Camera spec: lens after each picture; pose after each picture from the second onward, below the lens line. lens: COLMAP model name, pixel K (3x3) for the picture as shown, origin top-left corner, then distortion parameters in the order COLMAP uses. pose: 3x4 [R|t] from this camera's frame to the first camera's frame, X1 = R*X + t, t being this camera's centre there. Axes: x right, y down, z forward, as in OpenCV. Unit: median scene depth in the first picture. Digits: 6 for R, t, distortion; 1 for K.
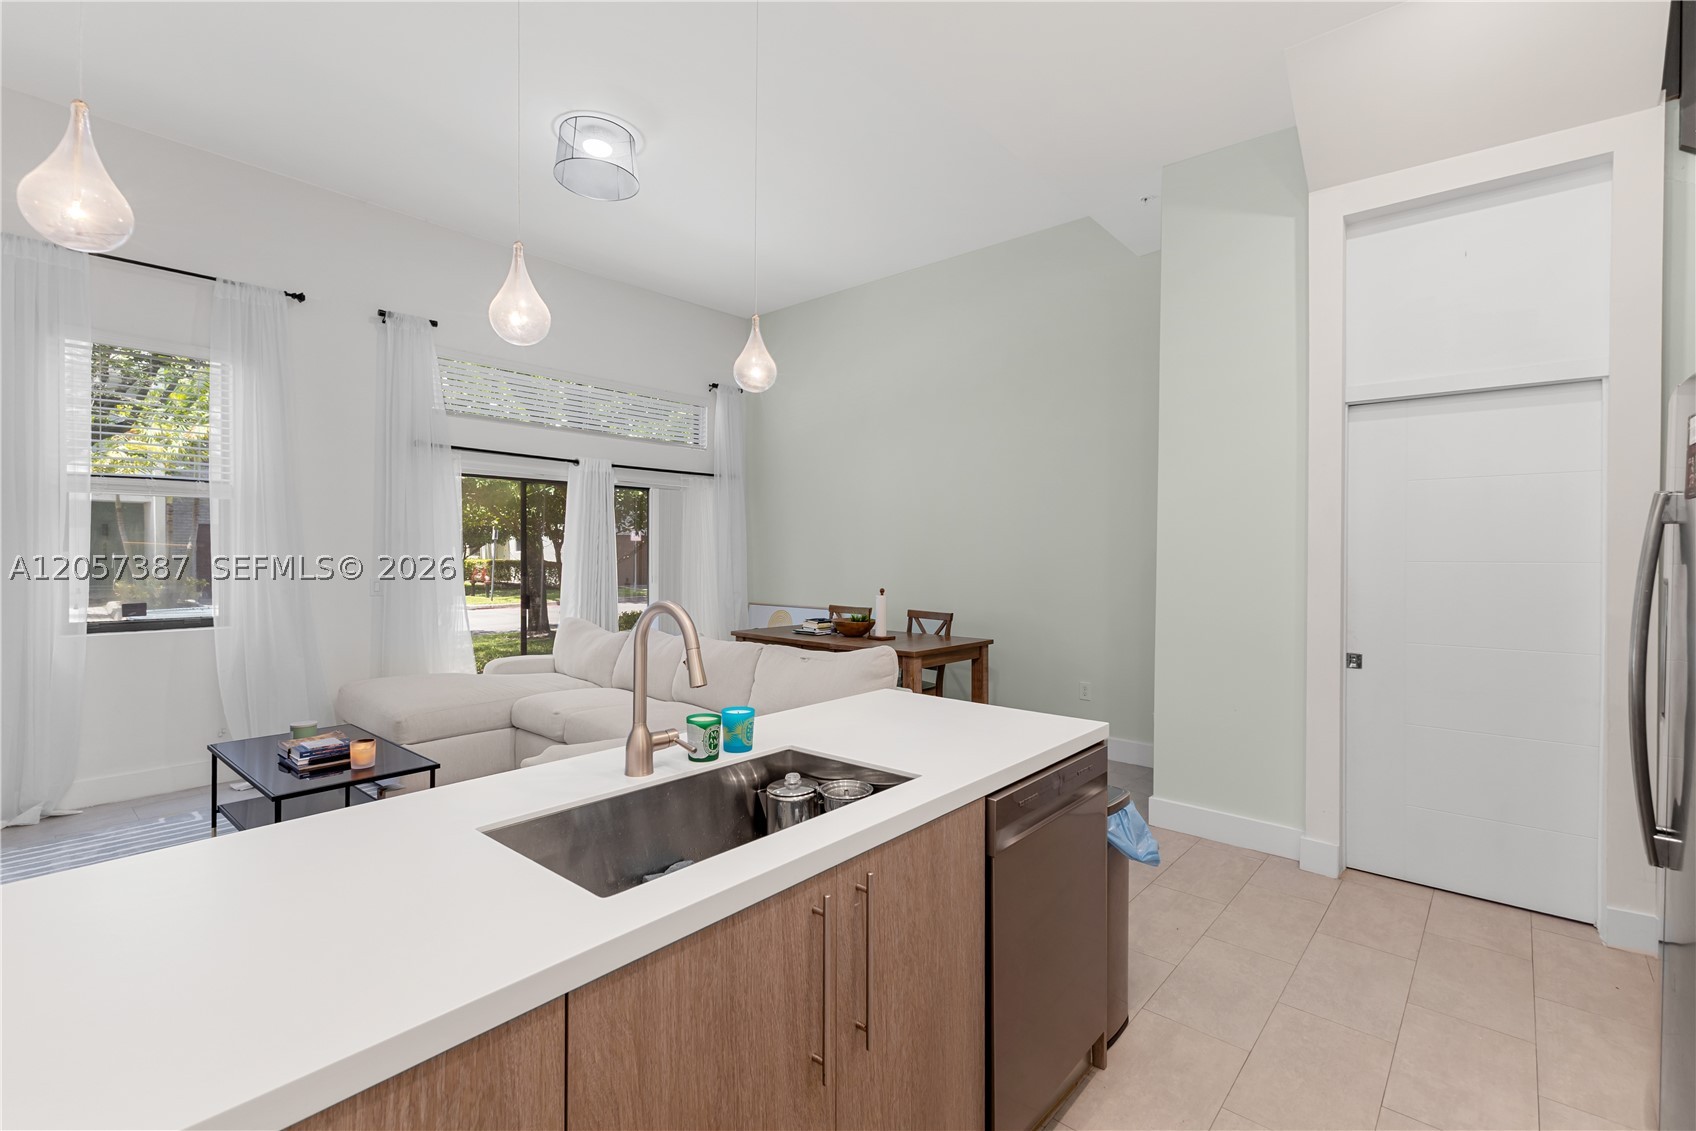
lens RADIAL K [[742.4, 0, 854.0], [0, 742.4, 556.0], [0, 0, 1]] dist [0.002617, 0.000169]
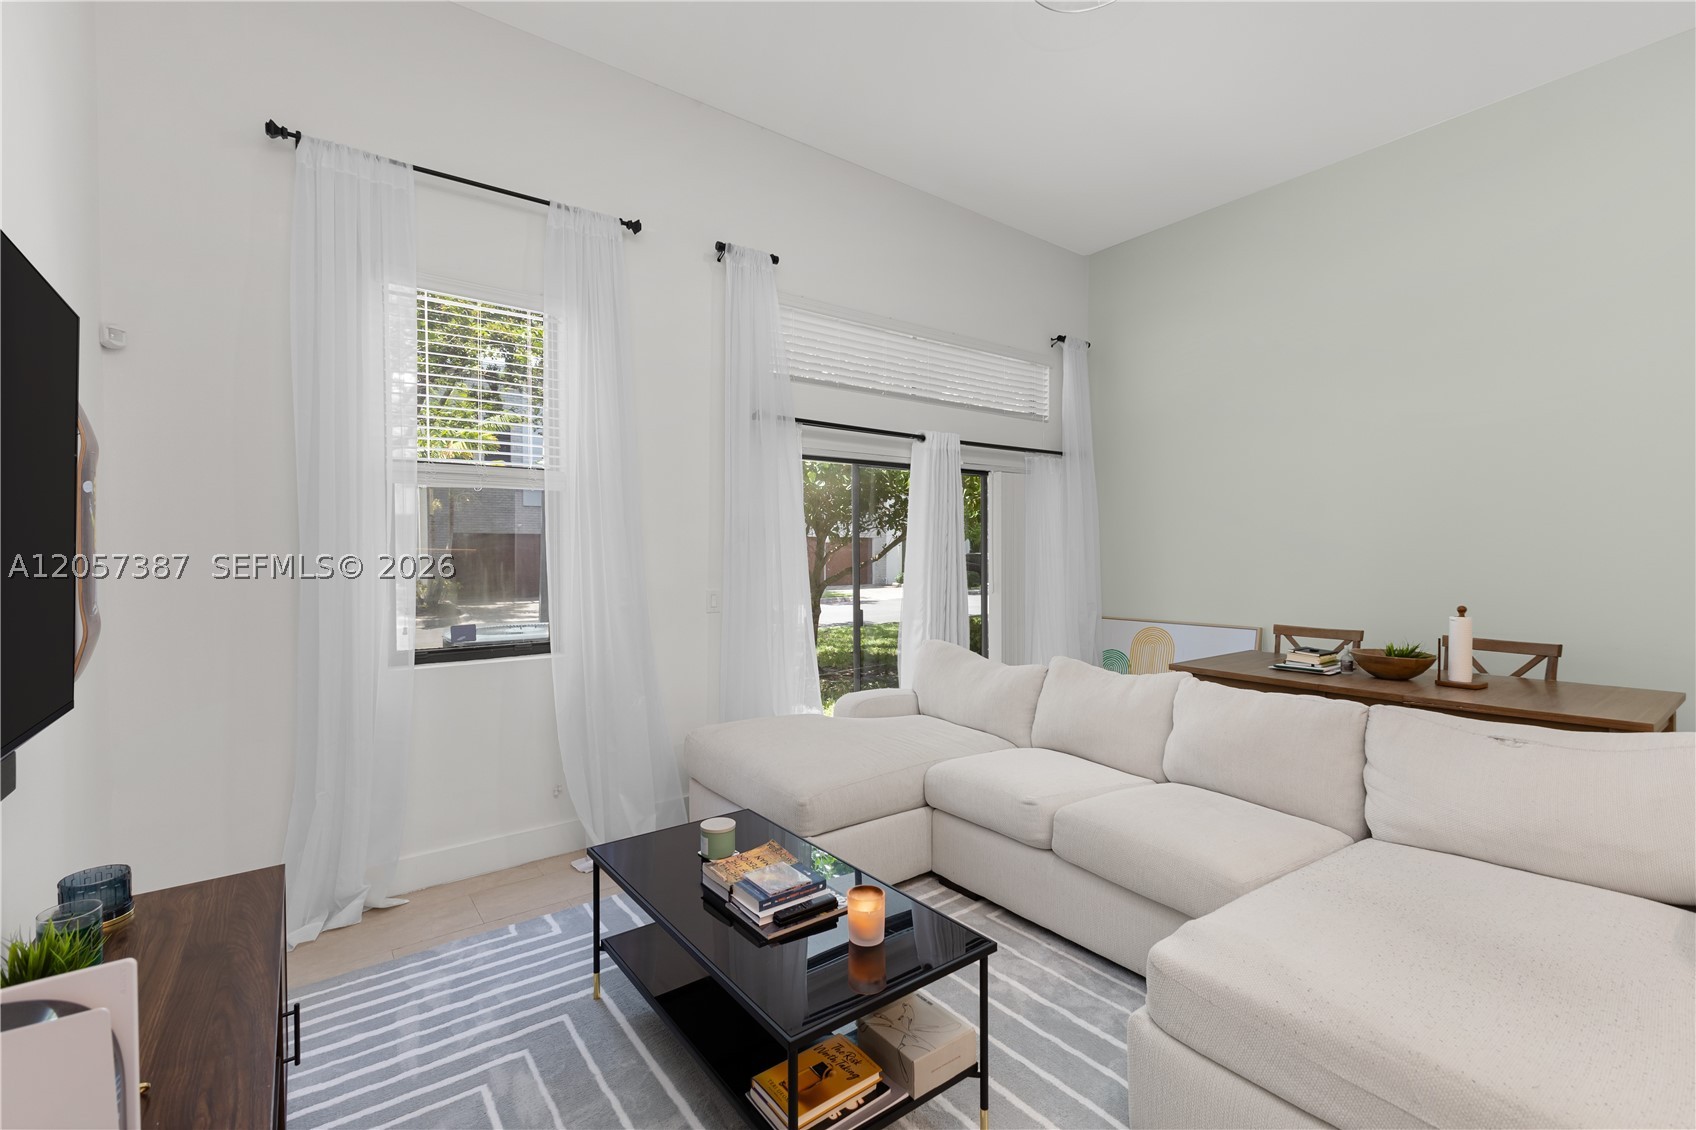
lens RADIAL K [[742.4, 0, 854.0], [0, 742.4, 555.5], [0, 0, 1]] dist [0.002617, 0.000169]
pose [[0.975921, -0.010295, -0.217882, -0.340740], [0.009877, 0.999947, -0.003009, -0.002153], [0.217902, 0.000784, 0.975970, 0.281609]]
